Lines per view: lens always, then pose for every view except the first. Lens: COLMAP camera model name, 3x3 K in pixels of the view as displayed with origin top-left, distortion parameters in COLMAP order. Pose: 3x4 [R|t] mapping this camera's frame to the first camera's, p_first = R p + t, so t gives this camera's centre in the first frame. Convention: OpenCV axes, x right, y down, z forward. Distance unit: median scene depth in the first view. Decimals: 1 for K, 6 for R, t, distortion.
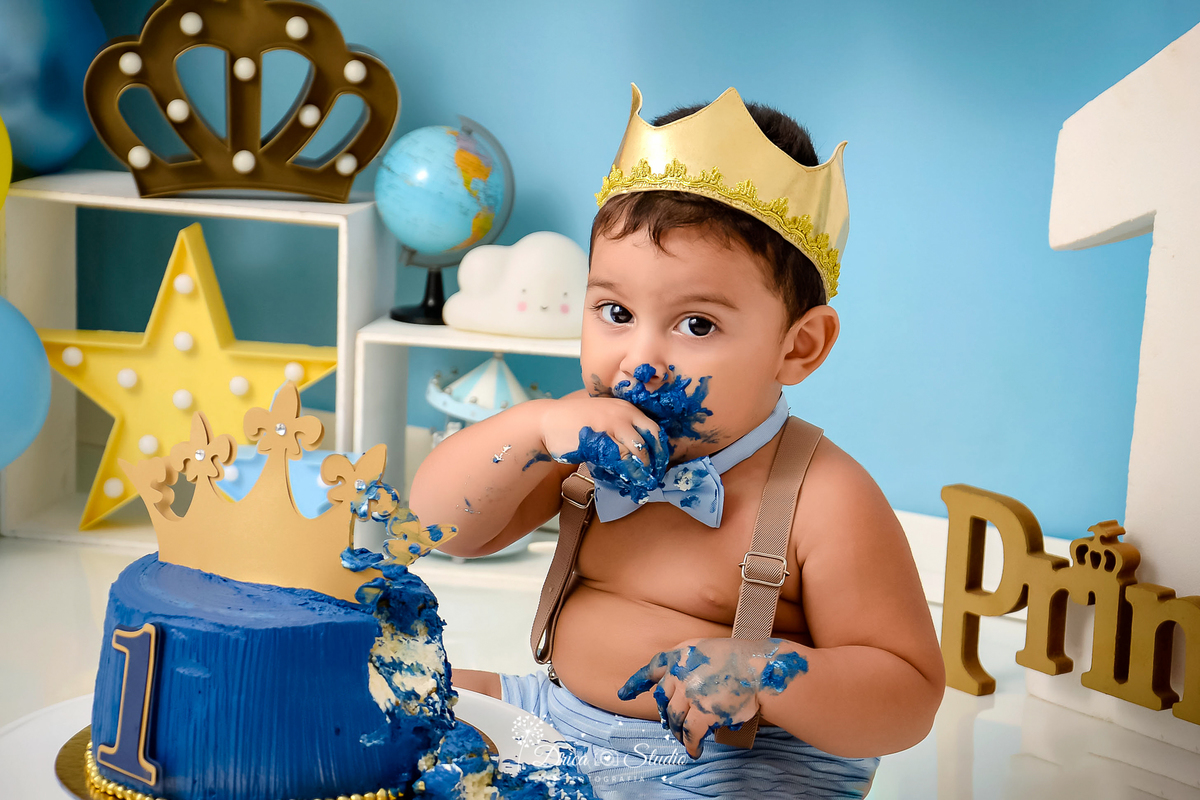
lens RADIAL K [[3037.4, 0, 597.1], [0, 3037.4, 398.2], [0, 0, 1]] dist [0.610739, 0.000000]
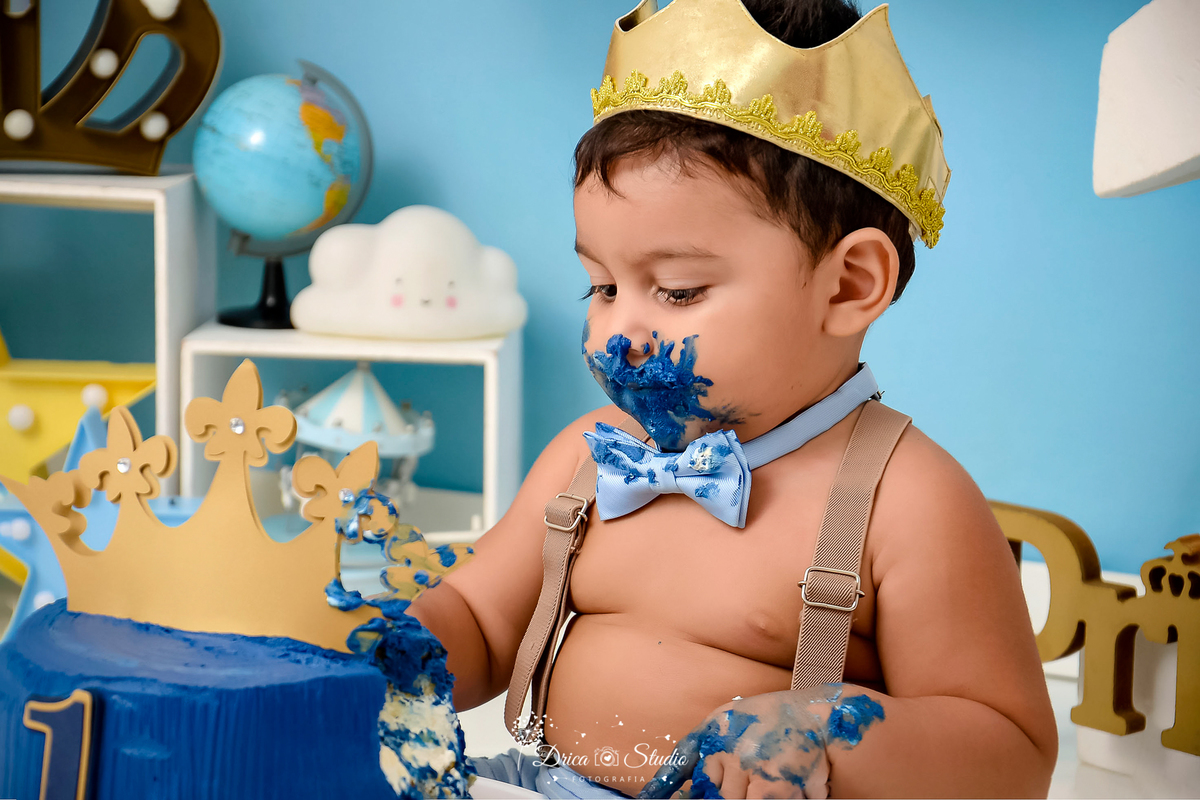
lens RADIAL K [[3577.4, 0, 592.1], [0, 3577.4, 412.2], [0, 0, 1]] dist [0.875819, 0.000000]
pose [[0.993440, -0.034511, 0.109019, -0.076548], [0.036867, 0.999127, -0.019666, 0.018589], [-0.108245, 0.023556, 0.993845, 0.075559]]
